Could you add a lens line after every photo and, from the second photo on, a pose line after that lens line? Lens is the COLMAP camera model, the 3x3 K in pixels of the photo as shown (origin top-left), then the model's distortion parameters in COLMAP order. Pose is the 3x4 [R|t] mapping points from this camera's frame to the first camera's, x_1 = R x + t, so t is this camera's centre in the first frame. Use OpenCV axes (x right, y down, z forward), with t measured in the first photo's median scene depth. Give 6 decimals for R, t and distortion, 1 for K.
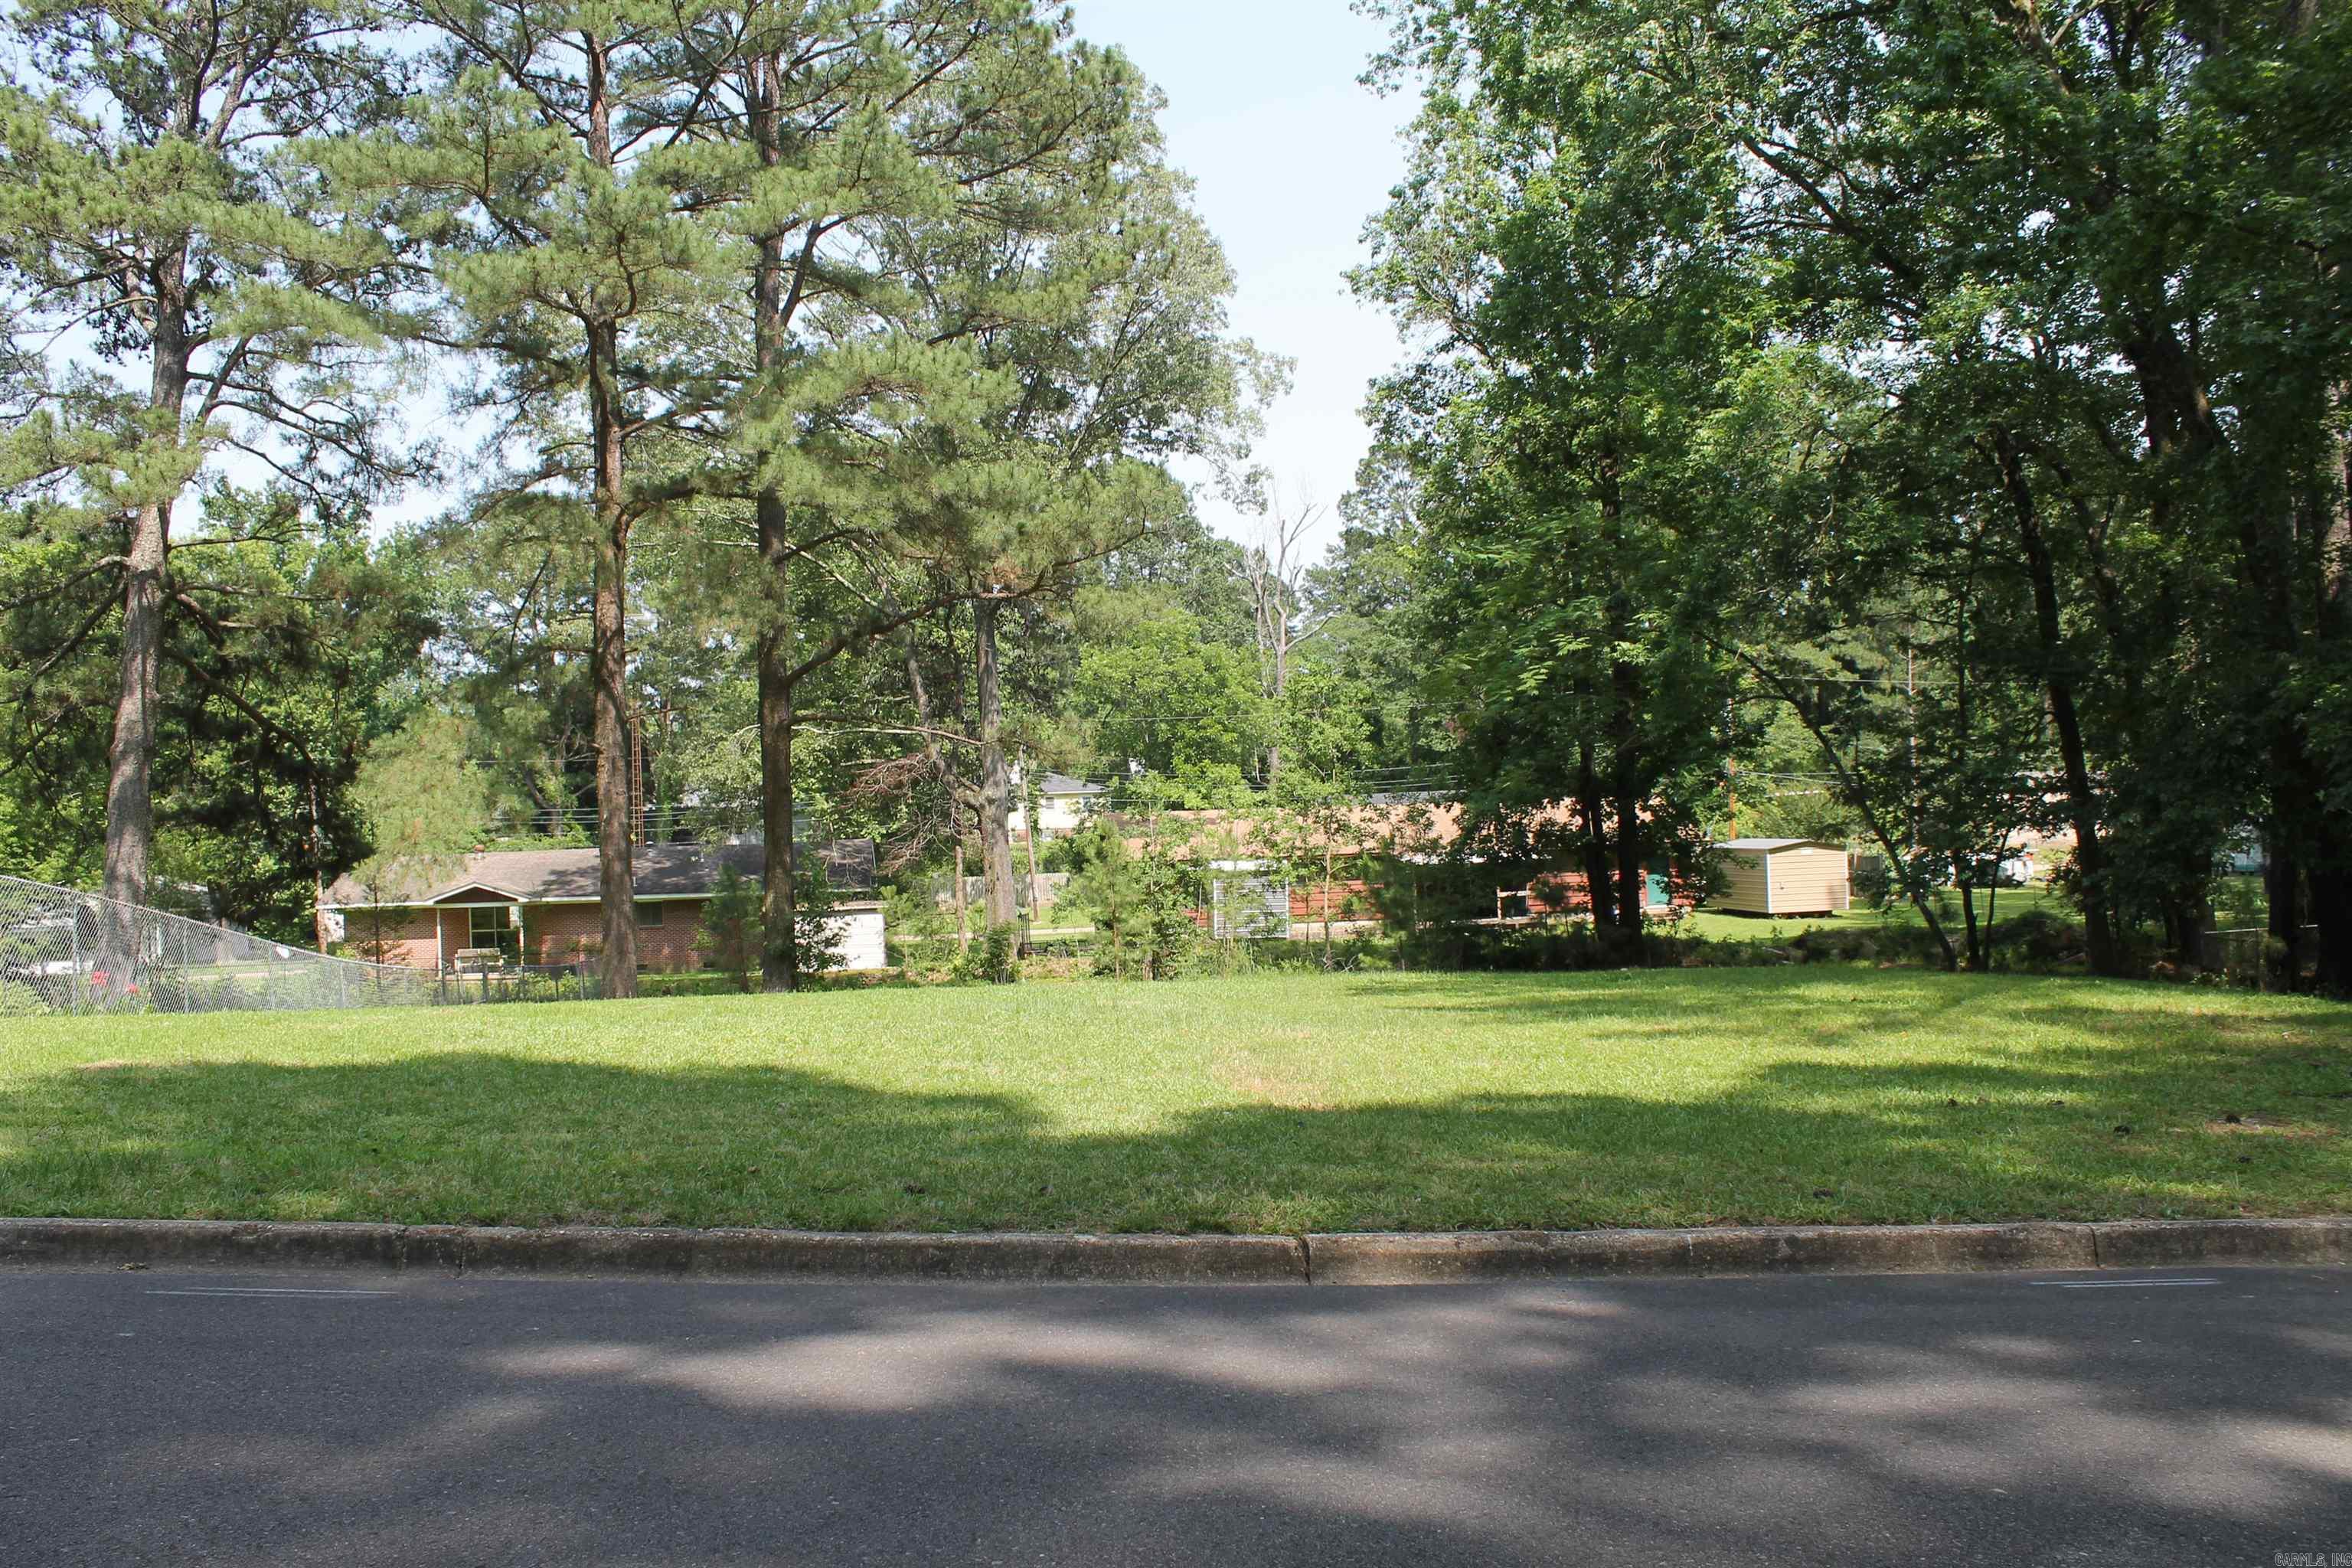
lens RADIAL K [[2022.2, 0, 1165.1], [0, 2022.2, 803.6], [0, 0, 1]] dist [-0.137582, 0.138685]
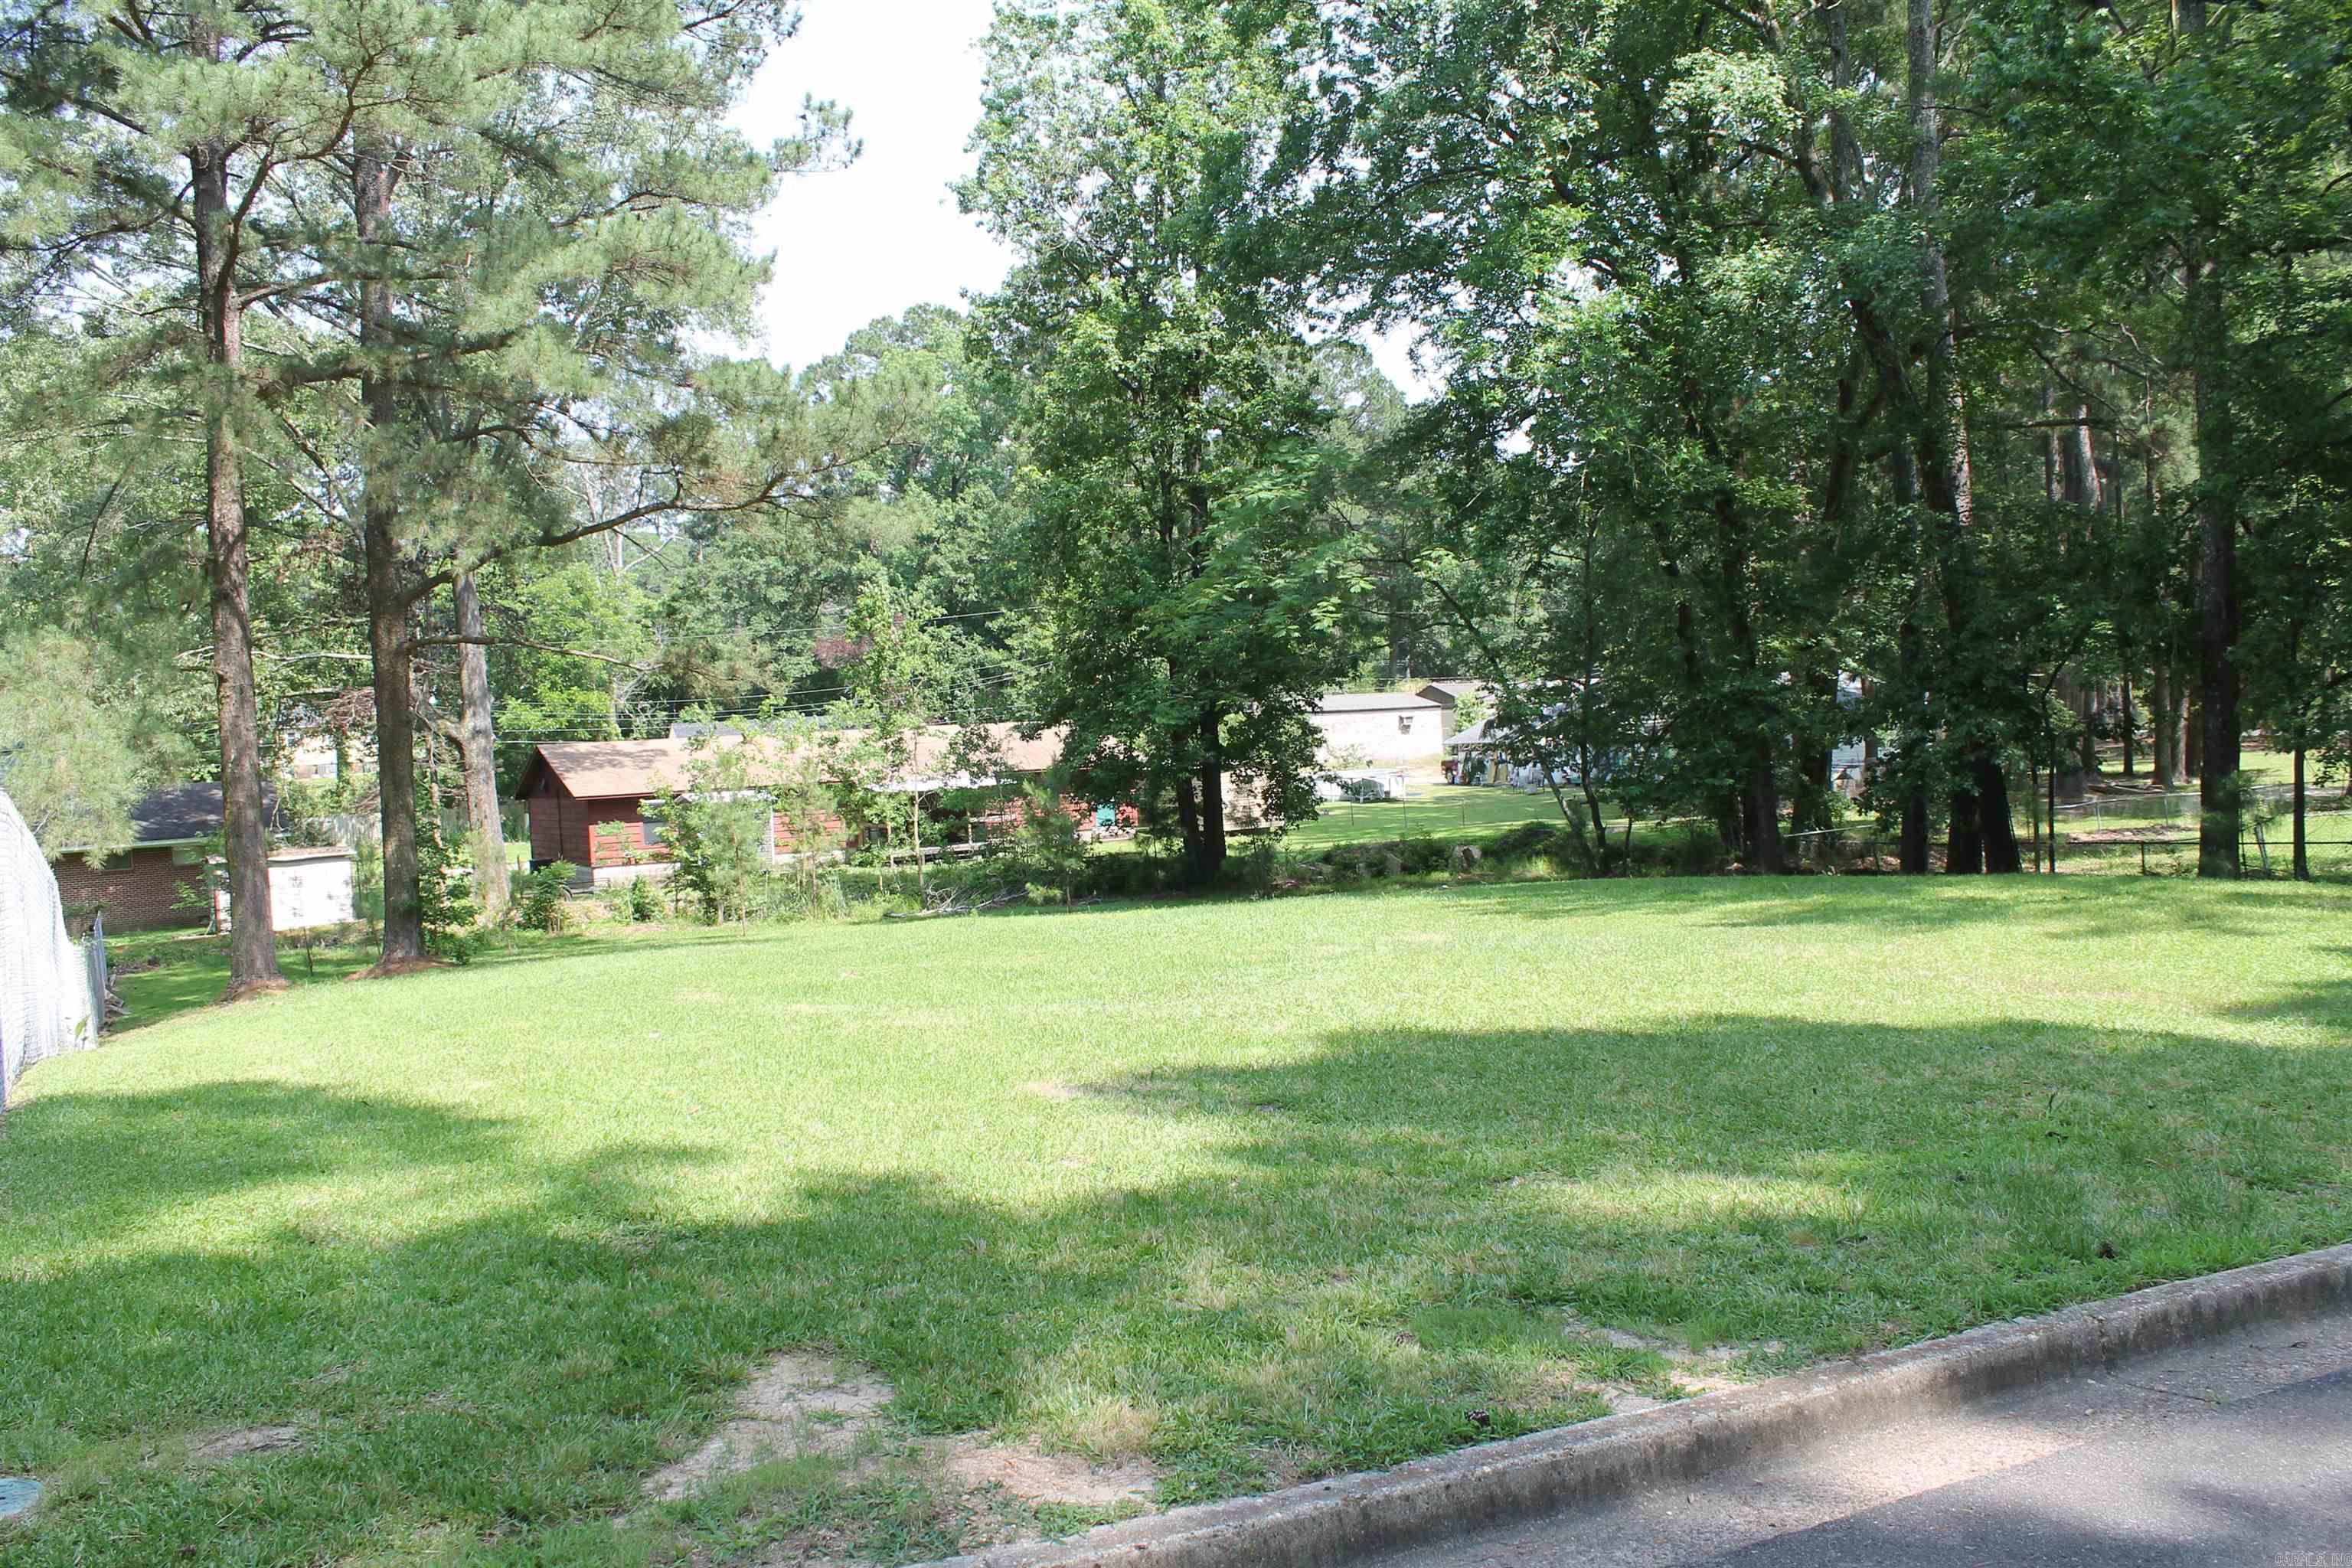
lens RADIAL K [[2022.2, 0, 1190.7], [0, 2022.2, 788.4], [0, 0, 1]] dist [-0.137582, 0.138685]
pose [[0.928184, -0.020354, 0.371565, -0.205450], [0.009488, 0.999473, 0.031049, -0.001598], [-0.372001, -0.025294, 0.927888, 0.067144]]
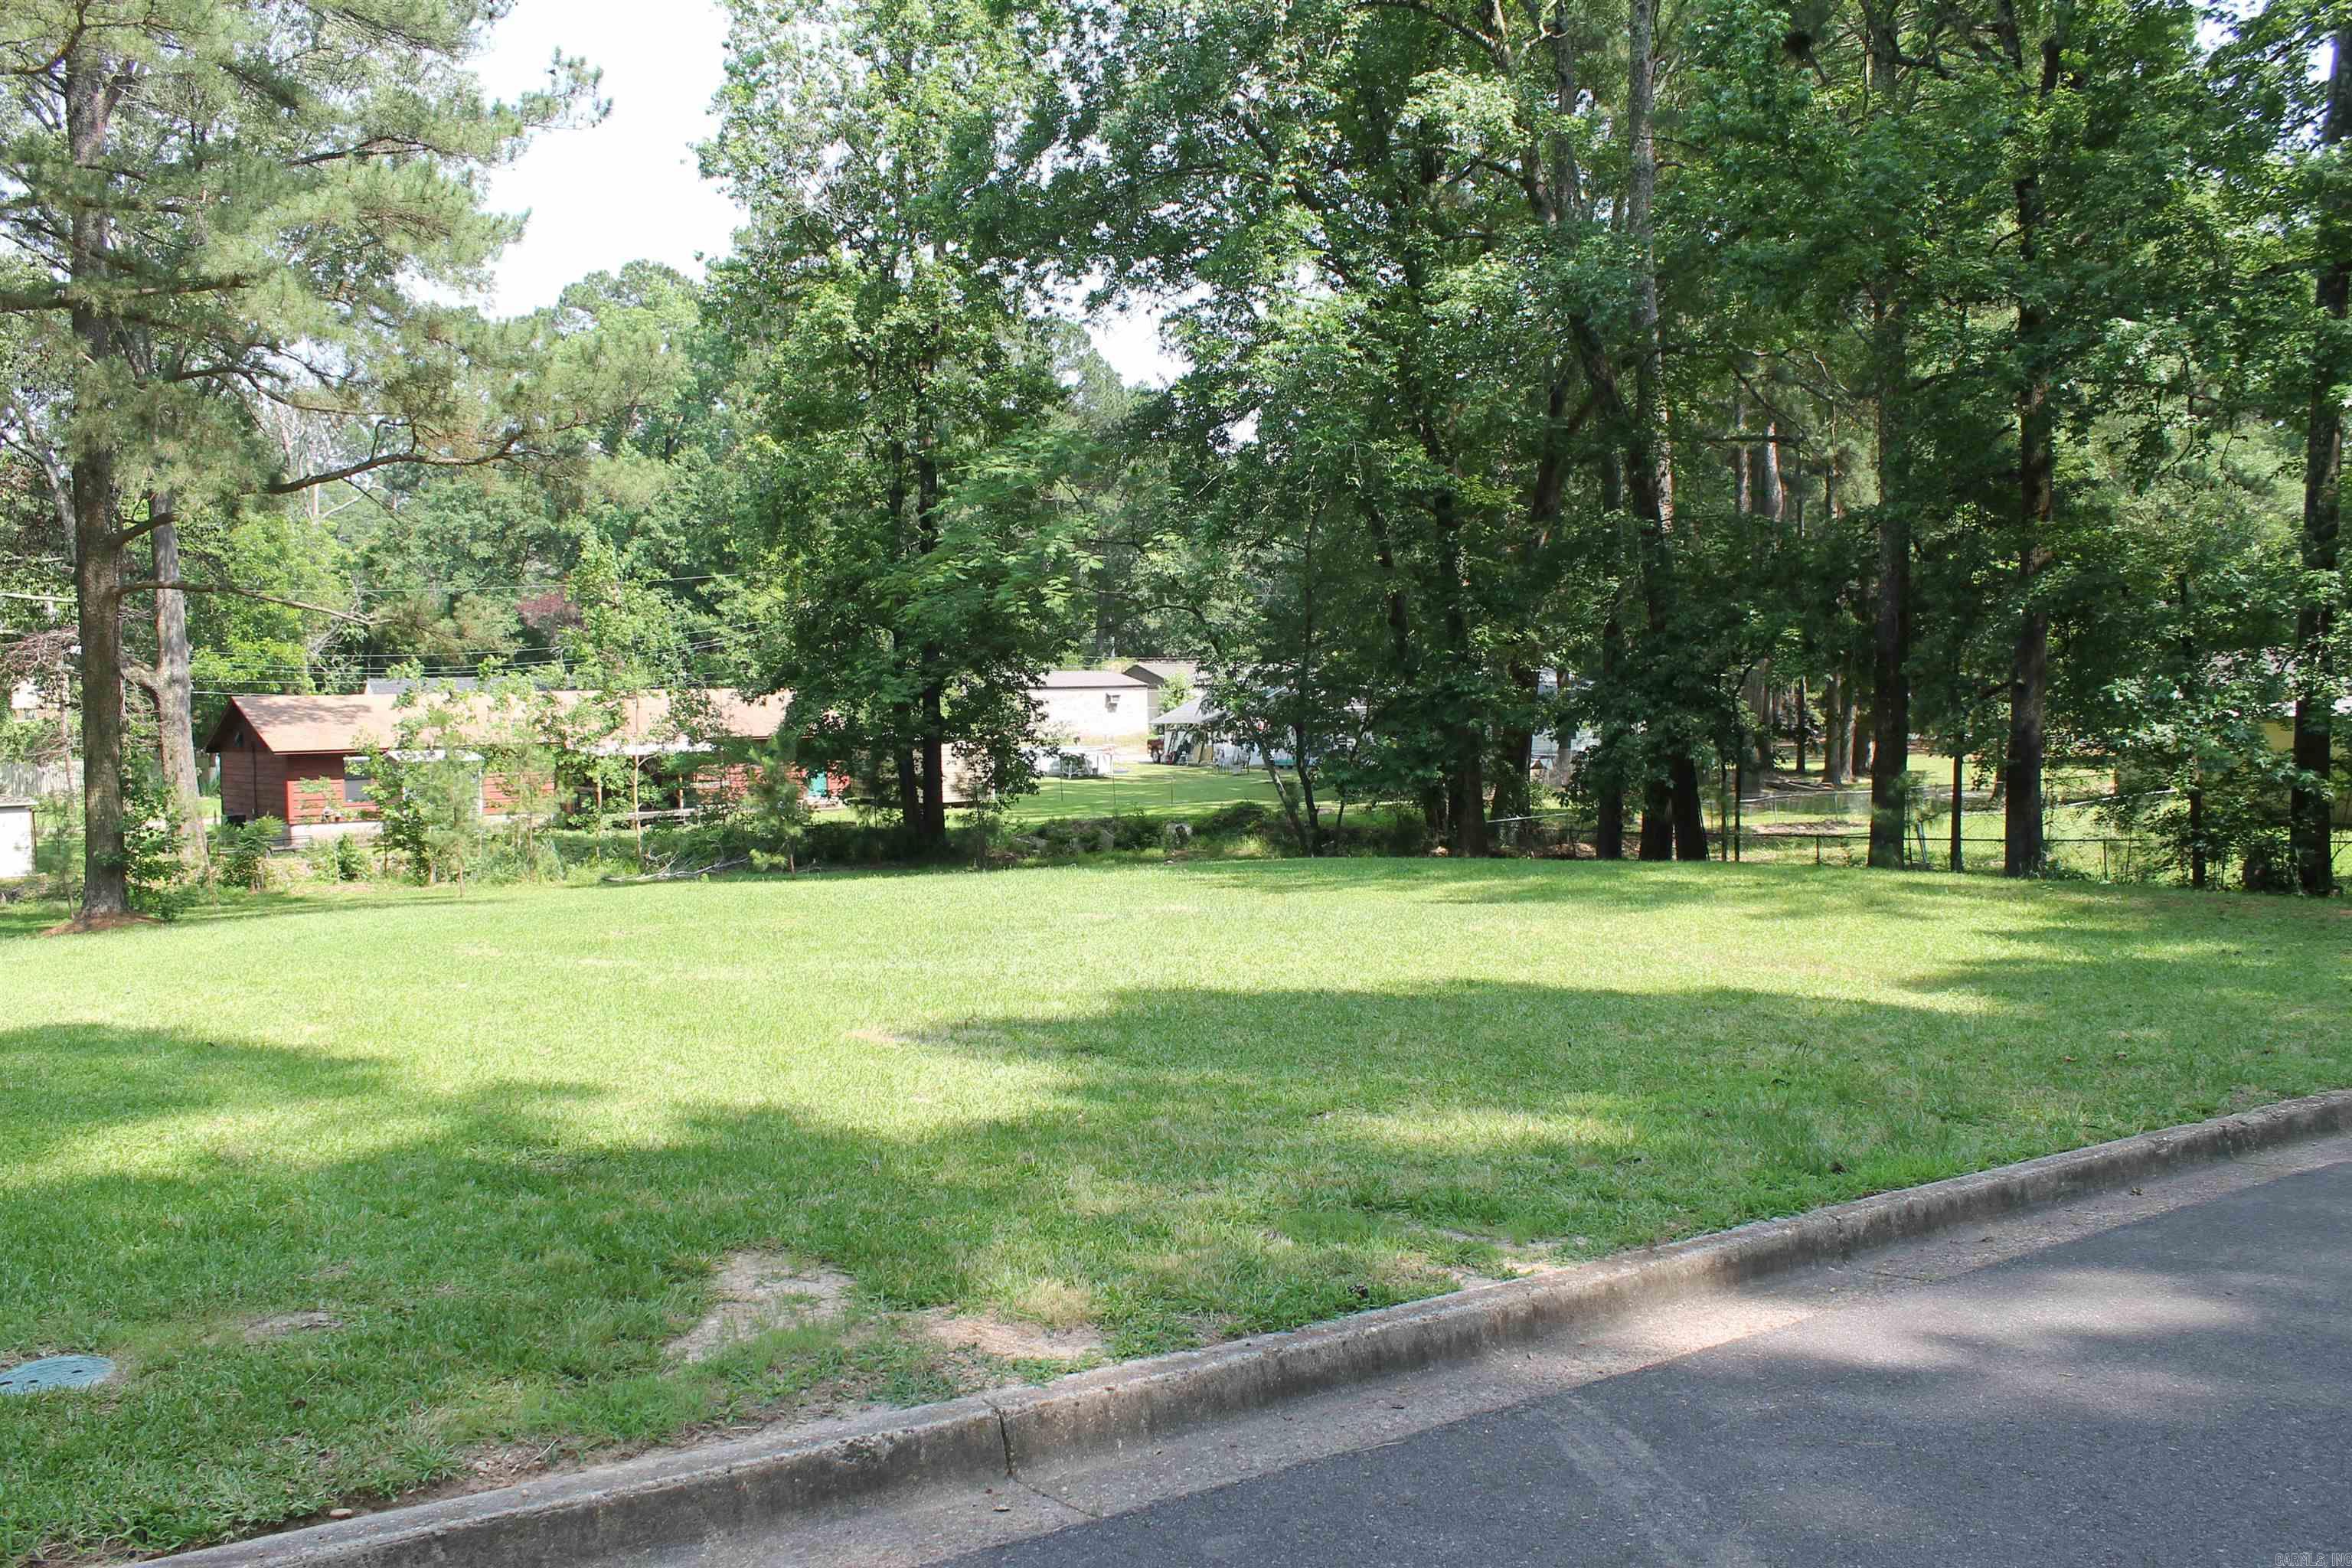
lens RADIAL K [[2022.2, 0, 1192.7], [0, 2022.2, 785.9], [0, 0, 1]] dist [-0.137582, 0.138685]
pose [[0.861301, -0.000691, 0.508095, -0.235653], [-0.023258, 0.998897, 0.040785, -0.002105], [-0.507562, -0.046945, 0.860335, 0.050875]]
